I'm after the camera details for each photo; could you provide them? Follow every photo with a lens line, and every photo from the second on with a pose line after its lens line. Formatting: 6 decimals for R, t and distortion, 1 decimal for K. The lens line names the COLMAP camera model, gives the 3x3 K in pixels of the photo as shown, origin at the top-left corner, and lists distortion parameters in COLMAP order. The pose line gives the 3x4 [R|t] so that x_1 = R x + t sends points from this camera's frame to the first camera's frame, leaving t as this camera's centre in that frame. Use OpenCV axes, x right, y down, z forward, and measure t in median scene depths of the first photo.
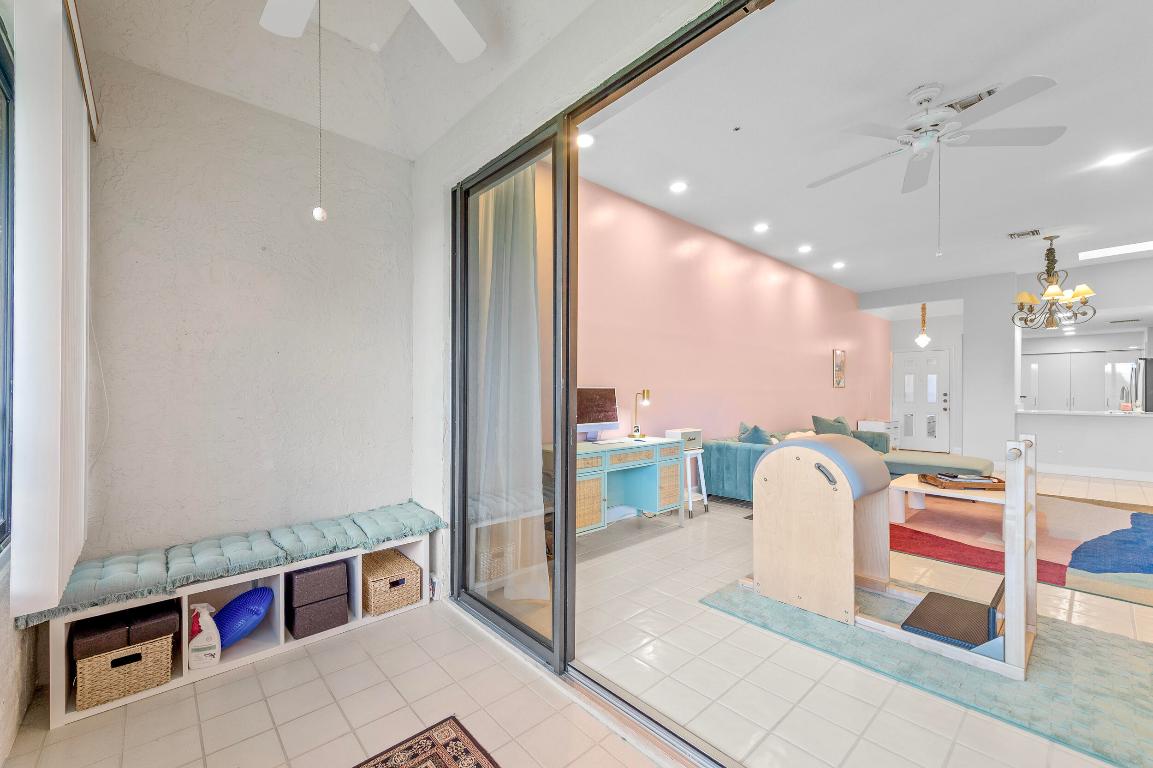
lens RADIAL K [[465.2, 0, 556.4], [0, 465.2, 402.2], [0, 0, 1]] dist [0.009543, -0.001676]
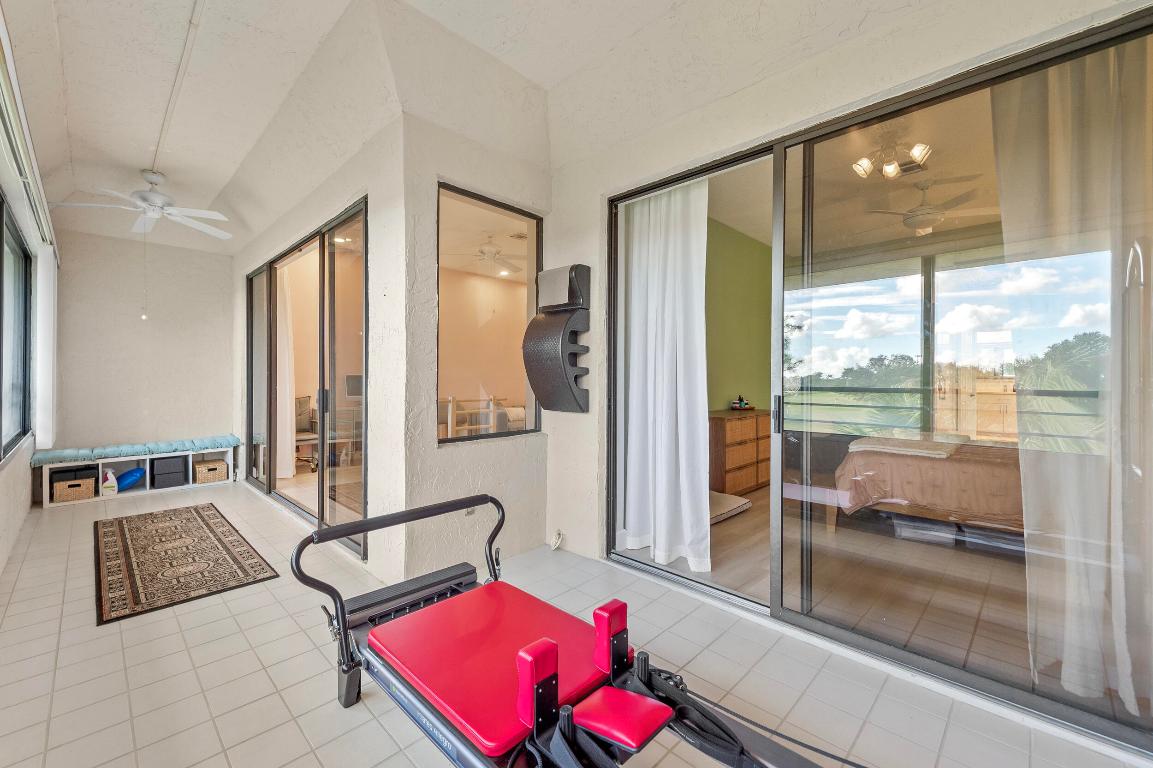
lens RADIAL K [[465.2, 0, 541.3], [0, 465.2, 384.2], [0, 0, 1]] dist [0.009543, -0.001676]
pose [[0.998009, -0.004637, 0.062894, 1.222190], [0.005375, 0.999919, -0.011568, 0.055725], [-0.062836, 0.011883, 0.997953, -1.435724]]
